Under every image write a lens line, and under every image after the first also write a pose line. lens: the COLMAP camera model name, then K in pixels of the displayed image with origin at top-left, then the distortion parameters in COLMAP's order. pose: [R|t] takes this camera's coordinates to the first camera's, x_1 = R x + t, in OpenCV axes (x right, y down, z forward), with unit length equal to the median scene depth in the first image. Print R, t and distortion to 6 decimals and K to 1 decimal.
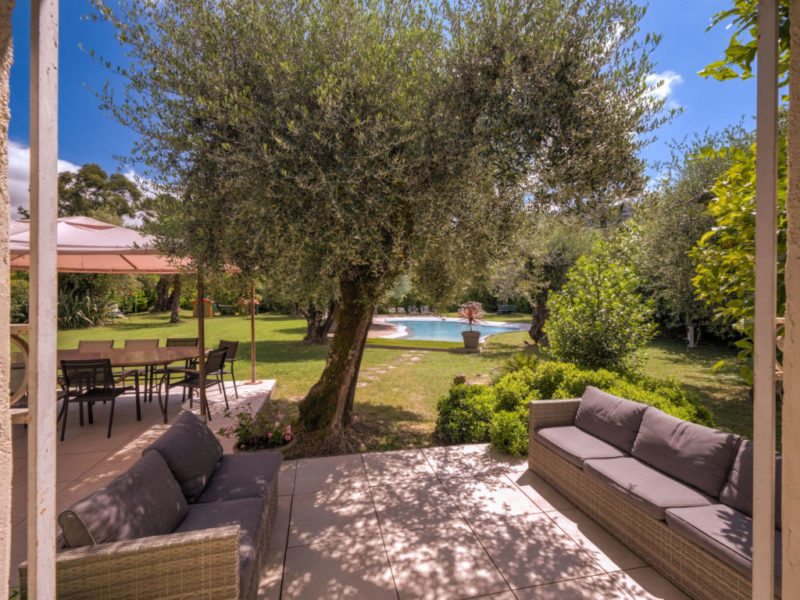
lens RADIAL K [[366.9, 0, 403.5], [0, 366.9, 300.3], [0, 0, 1]] dist [-0.002571, -0.000320]
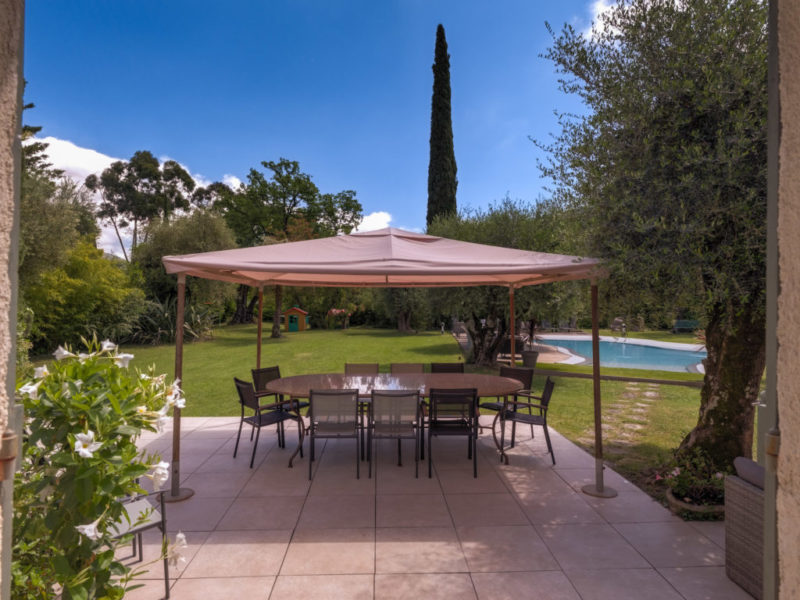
lens RADIAL K [[485.4, 0, 400.0], [0, 485.4, 299.0], [0, 0, 1]] dist [-0.006378, -0.002398]
pose [[0.983157, 0.001009, -0.182761, -0.132864], [-0.004666, 0.999797, -0.019580, -0.006036], [0.182705, 0.020103, 0.982962, -0.034405]]
